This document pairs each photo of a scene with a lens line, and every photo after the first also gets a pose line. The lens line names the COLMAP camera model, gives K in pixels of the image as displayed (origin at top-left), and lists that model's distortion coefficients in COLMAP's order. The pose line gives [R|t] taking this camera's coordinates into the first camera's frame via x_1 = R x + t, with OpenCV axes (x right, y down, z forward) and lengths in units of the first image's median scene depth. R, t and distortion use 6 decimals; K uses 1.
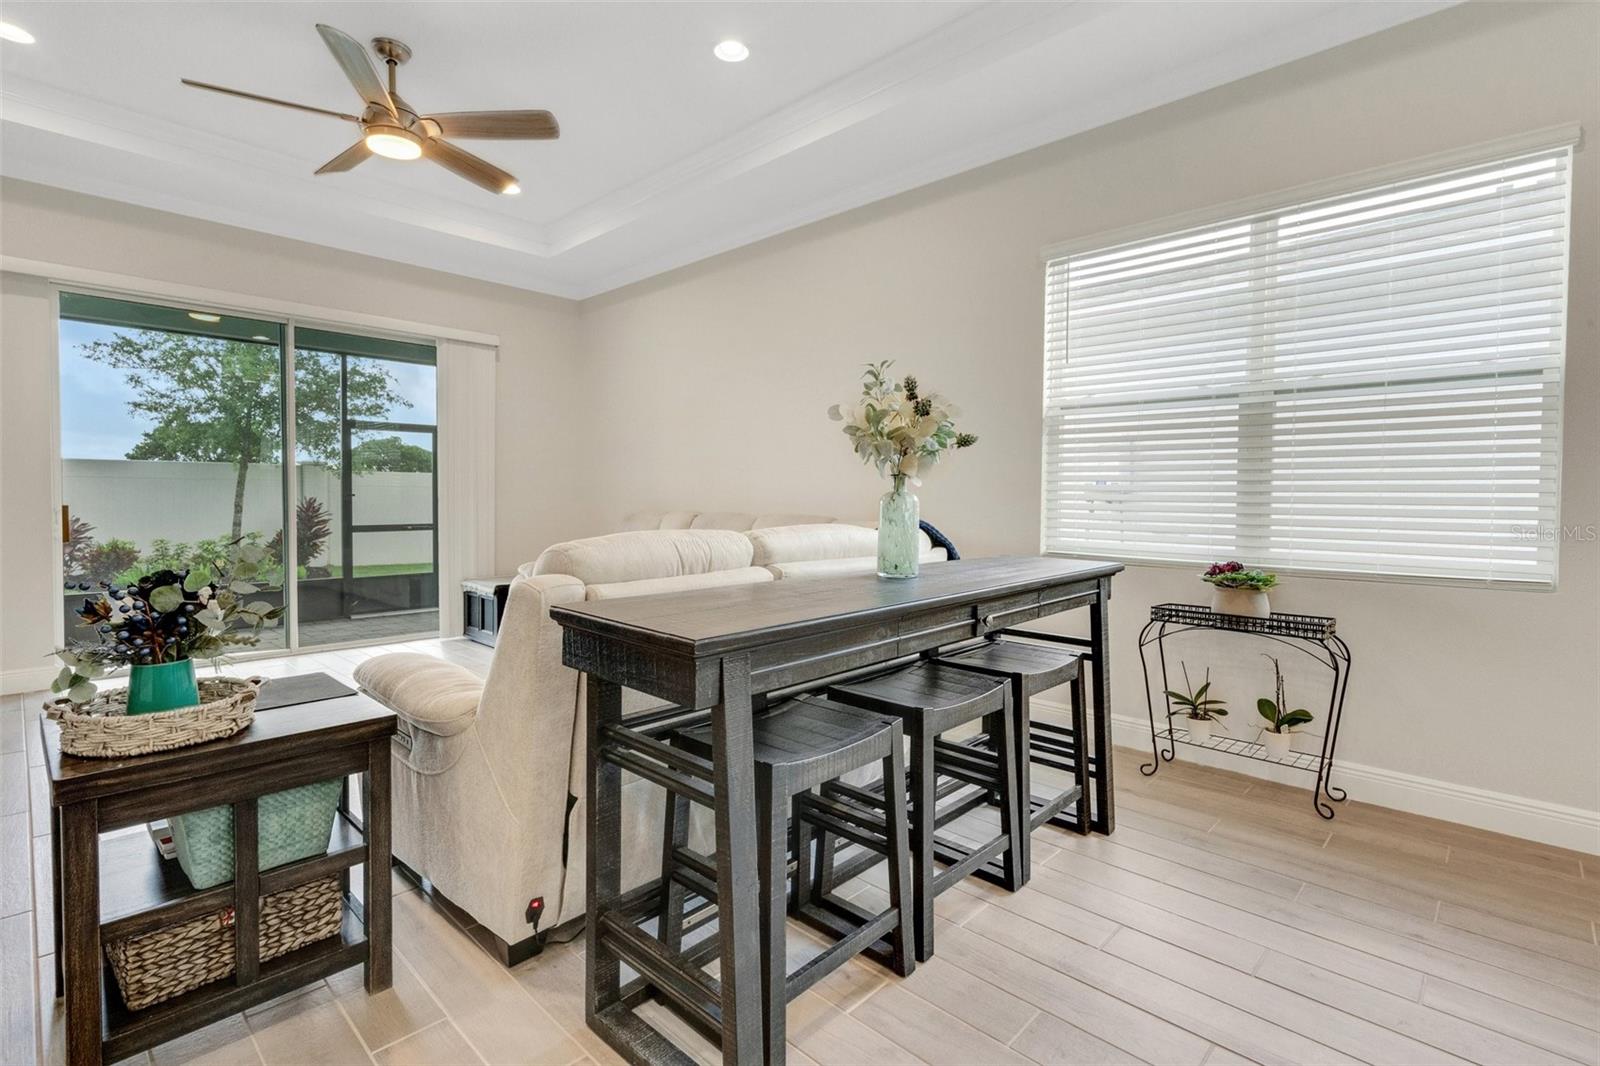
lens RADIAL K [[746.5, 0, 801.6], [0, 746.5, 510.5], [0, 0, 1]] dist [-0.002958, 0.003022]
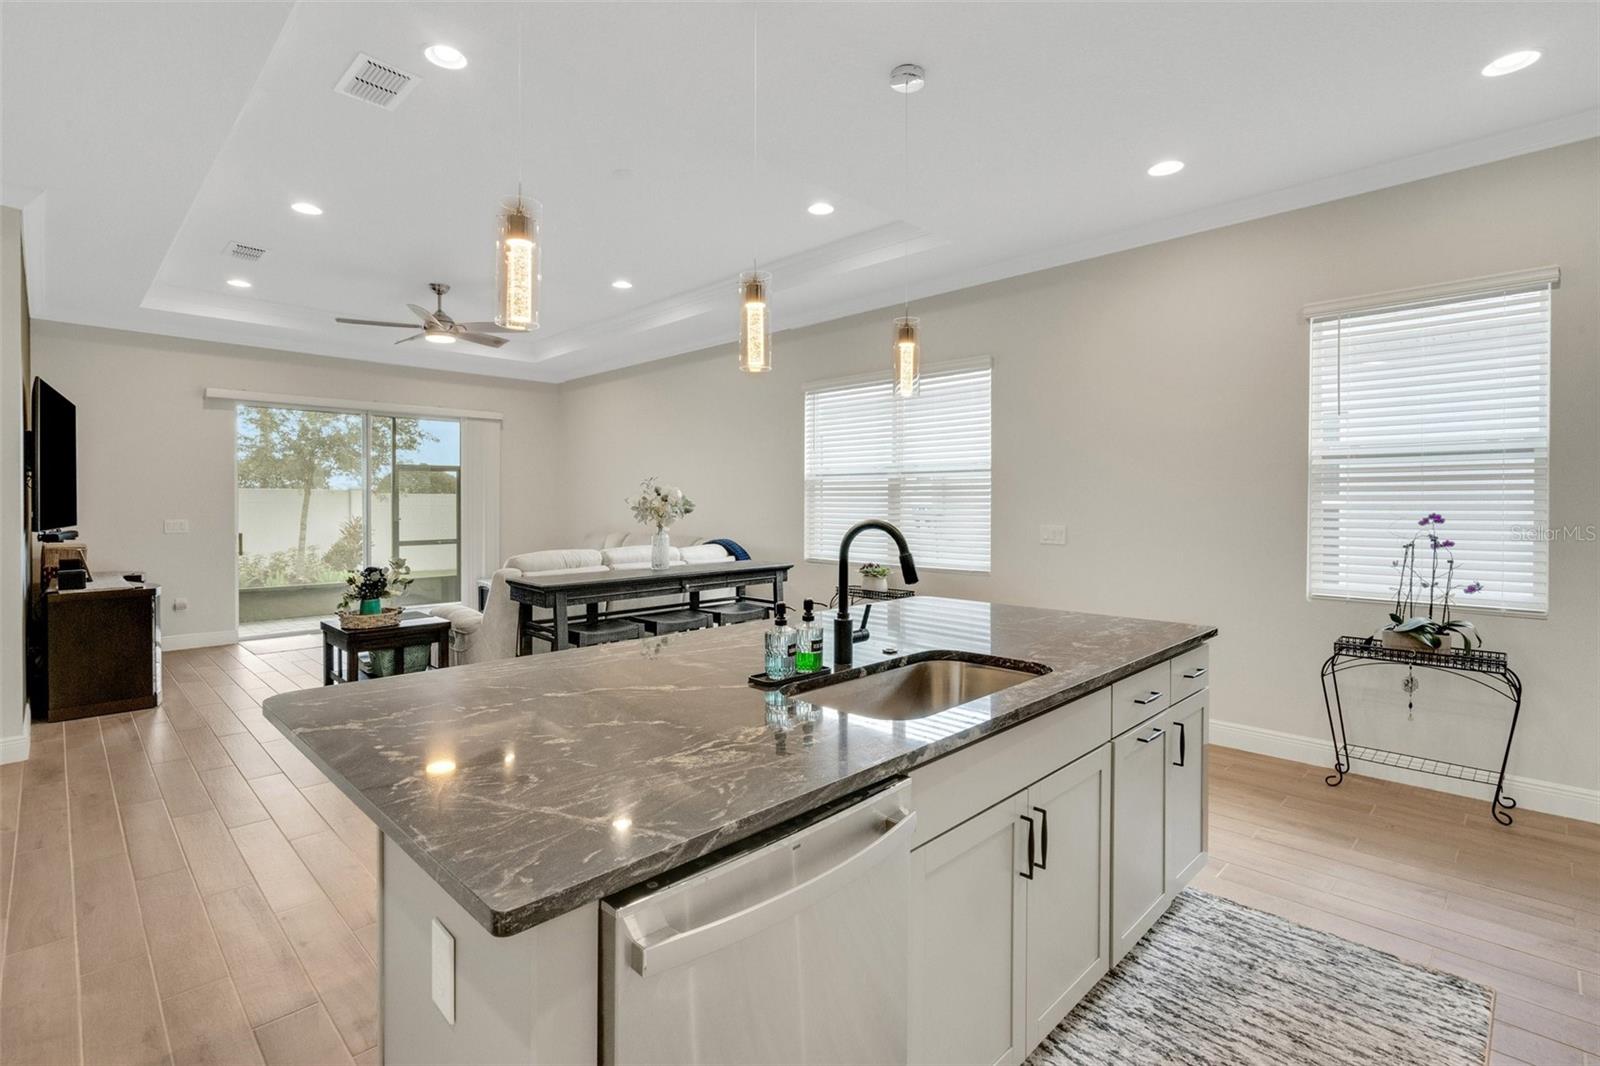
lens RADIAL K [[746.5, 0, 796.5], [0, 746.5, 498.7], [0, 0, 1]] dist [-0.002958, 0.003022]
pose [[0.999623, -0.008771, -0.026021, 0.412145], [0.008161, 0.999691, -0.023470, -0.048736], [0.026218, 0.023249, 0.999386, -0.884989]]
